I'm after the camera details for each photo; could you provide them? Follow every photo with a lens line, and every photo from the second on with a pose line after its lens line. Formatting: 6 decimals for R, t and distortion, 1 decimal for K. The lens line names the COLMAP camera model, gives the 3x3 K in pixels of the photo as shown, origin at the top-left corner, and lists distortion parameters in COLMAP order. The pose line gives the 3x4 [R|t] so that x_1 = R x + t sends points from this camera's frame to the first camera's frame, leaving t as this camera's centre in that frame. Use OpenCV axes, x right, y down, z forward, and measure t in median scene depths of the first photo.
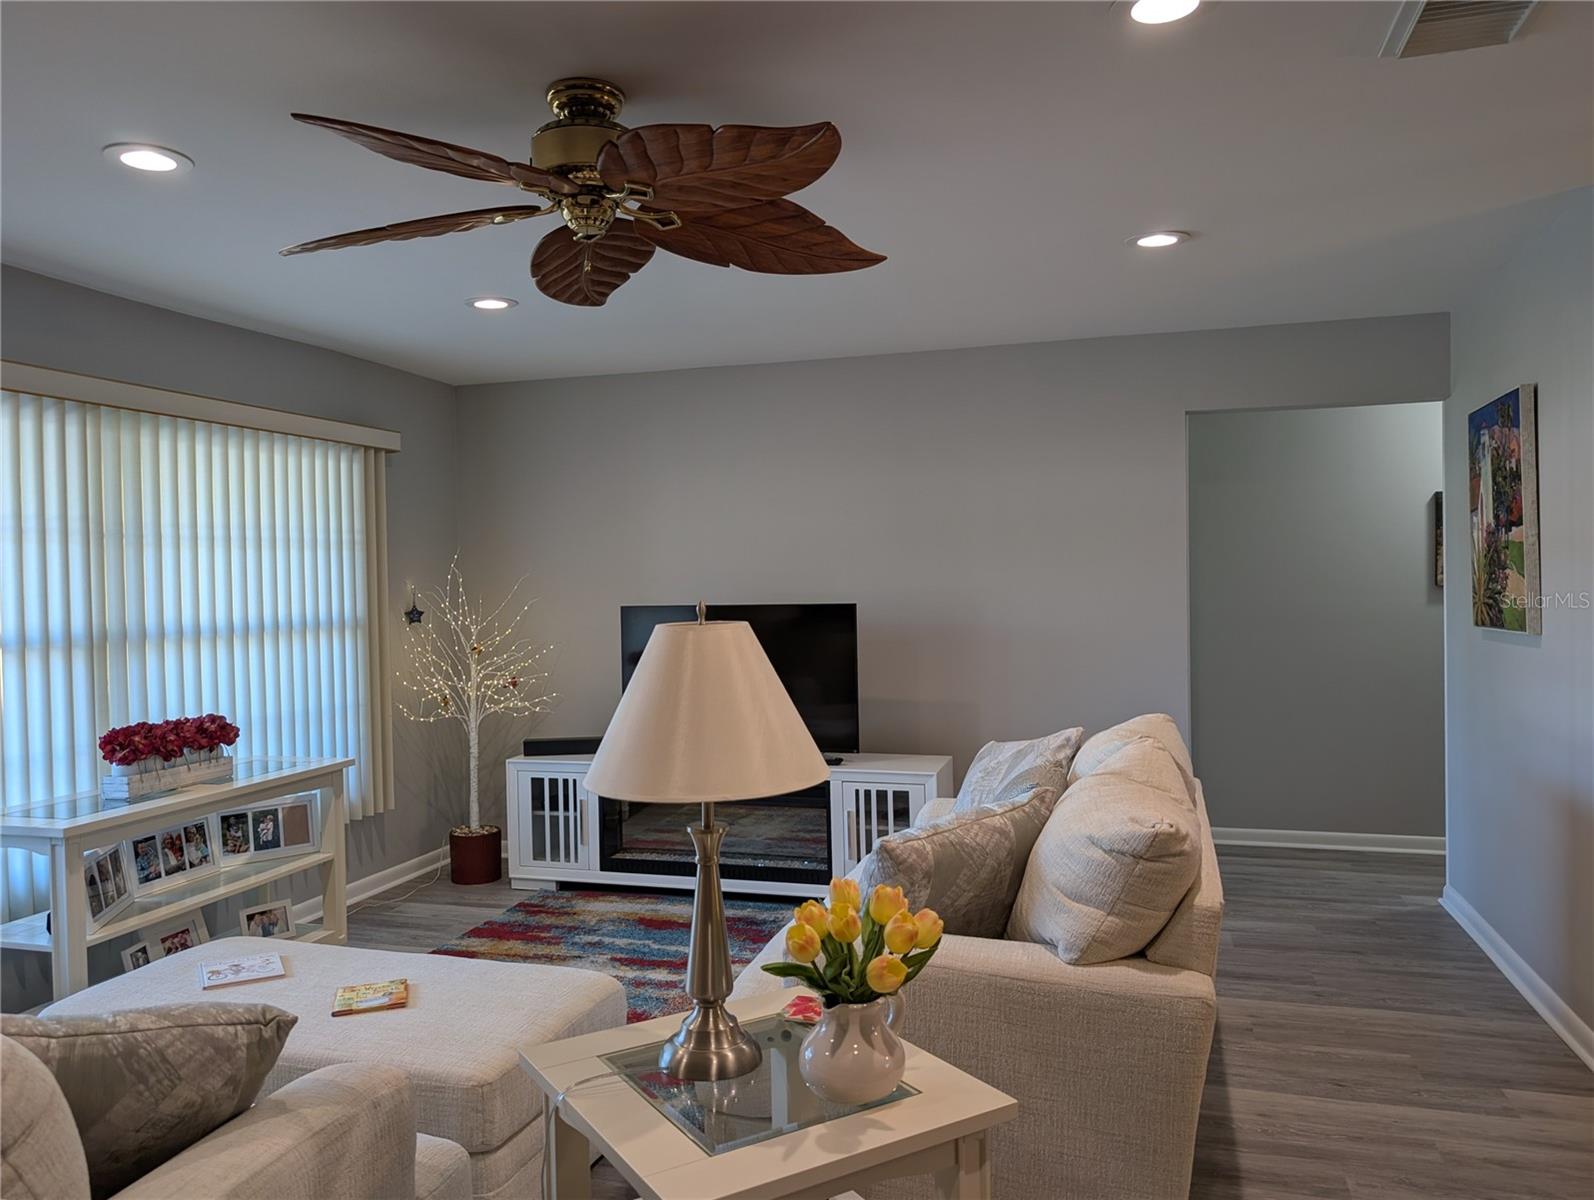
lens RADIAL K [[1152.7, 0, 792.0], [0, 1152.7, 602.3], [0, 0, 1]] dist [0.031079, -0.030146]
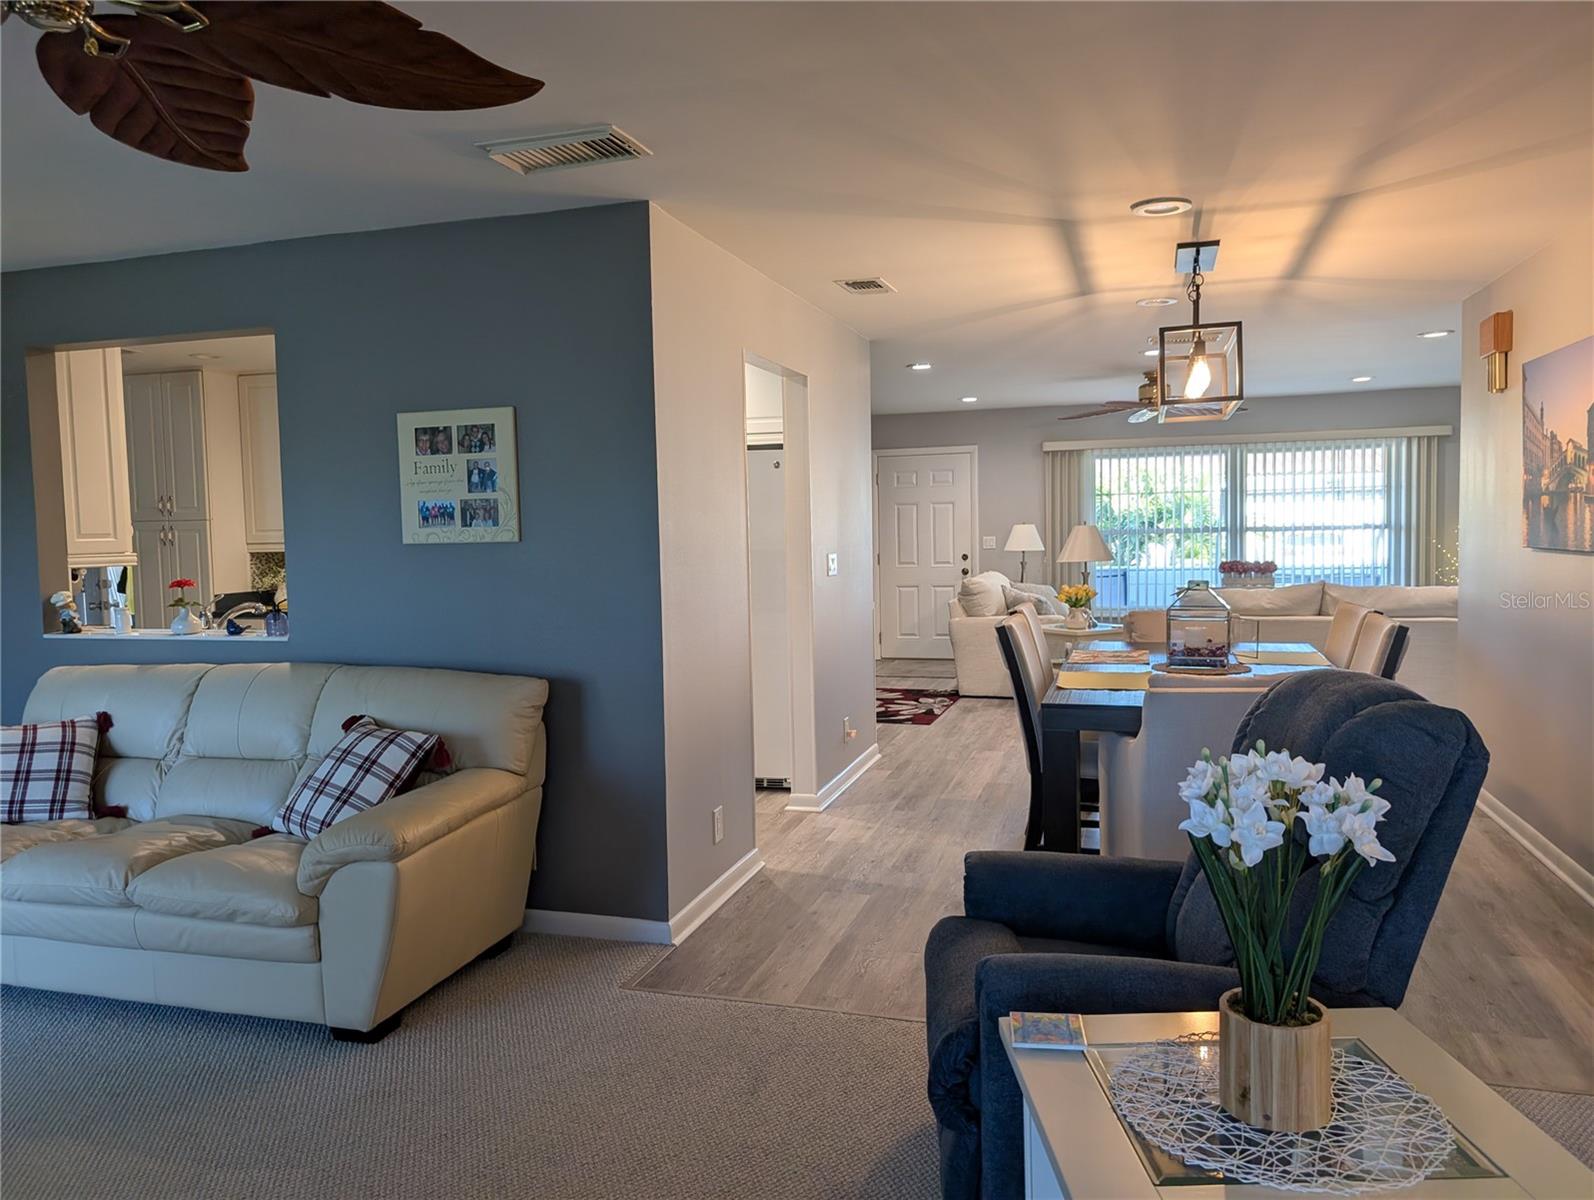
lens RADIAL K [[1152.7, 0, 800.2], [0, 1152.7, 587.4], [0, 0, 1]] dist [0.031079, -0.030146]
pose [[0.009107, 0.074774, -0.997159, 1.917060], [0.000560, 0.997200, 0.074782, -0.033445], [0.999958, -0.001240, 0.009039, -0.047815]]
